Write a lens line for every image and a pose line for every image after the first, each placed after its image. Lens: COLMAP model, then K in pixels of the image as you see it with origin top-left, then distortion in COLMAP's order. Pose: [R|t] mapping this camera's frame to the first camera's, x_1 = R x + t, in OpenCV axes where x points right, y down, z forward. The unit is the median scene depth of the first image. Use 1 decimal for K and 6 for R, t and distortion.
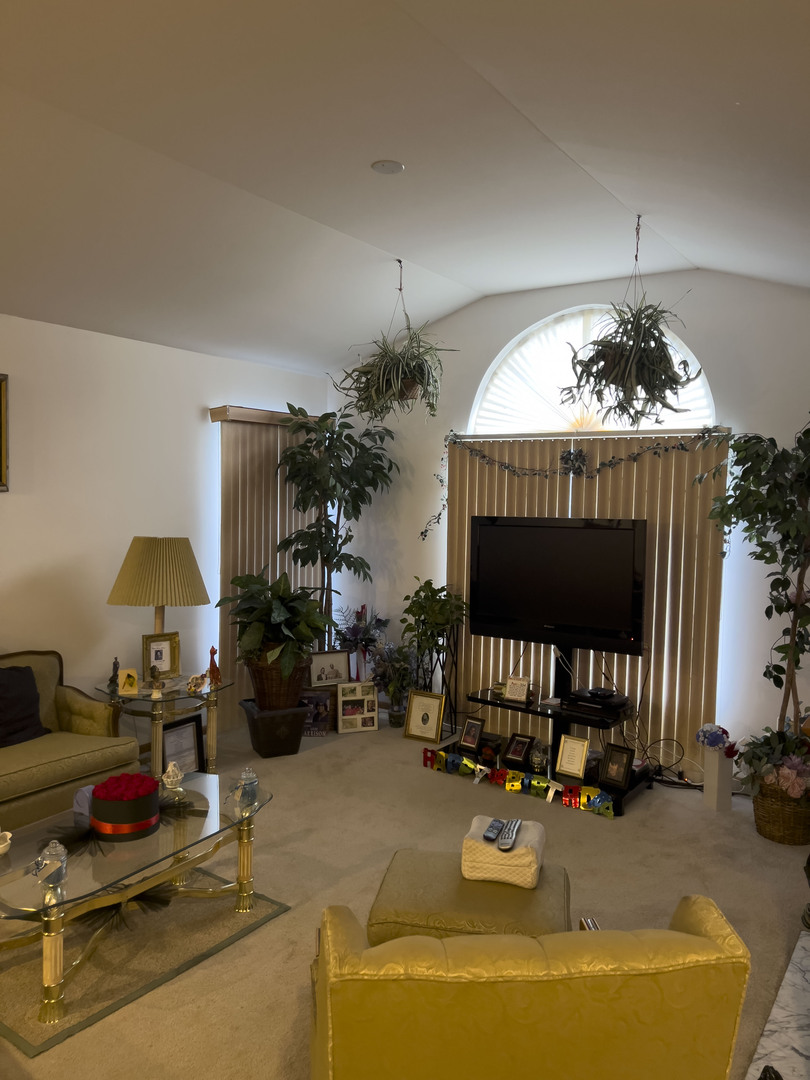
lens RADIAL K [[803.0, 0, 405.0], [0, 803.0, 540.0], [0, 0, 1]] dist [0.011642, 0.002576]
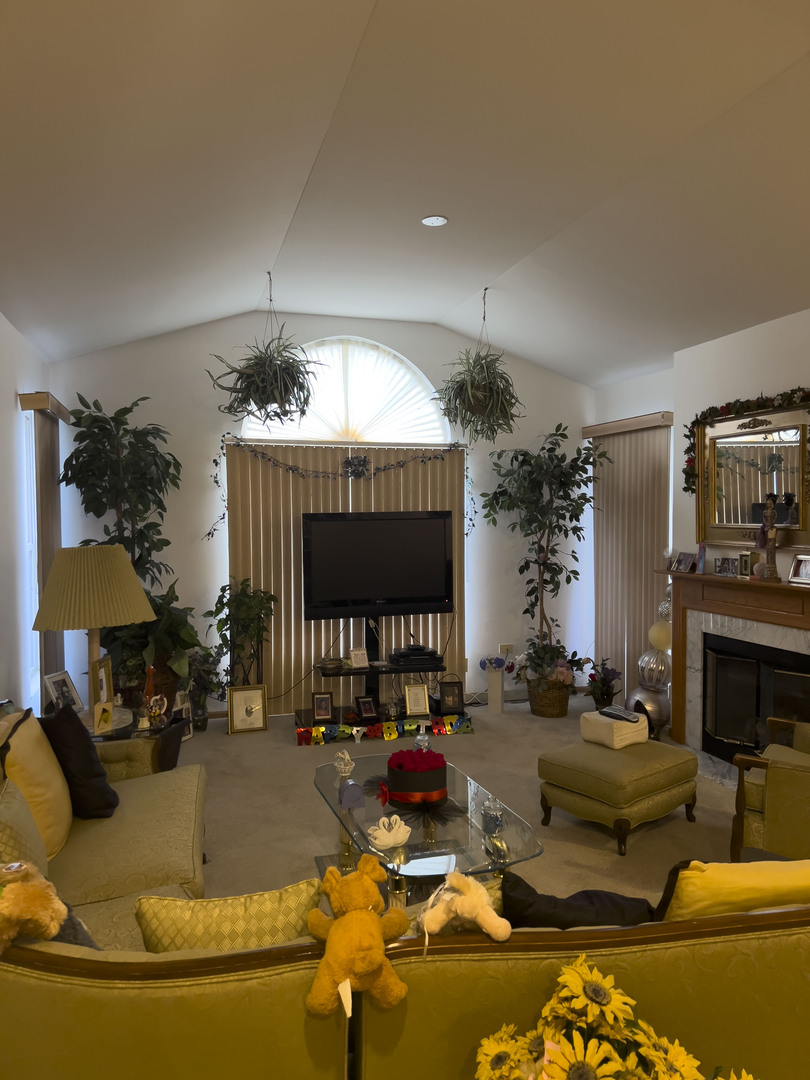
lens RADIAL K [[803.0, 0, 405.0], [0, 803.0, 540.0], [0, 0, 1]] dist [0.011642, 0.002576]
pose [[0.624757, -0.049923, 0.779222, -0.706602], [0.056378, 0.998233, 0.018752, -0.005694], [-0.778782, 0.032216, 0.626467, 0.200289]]
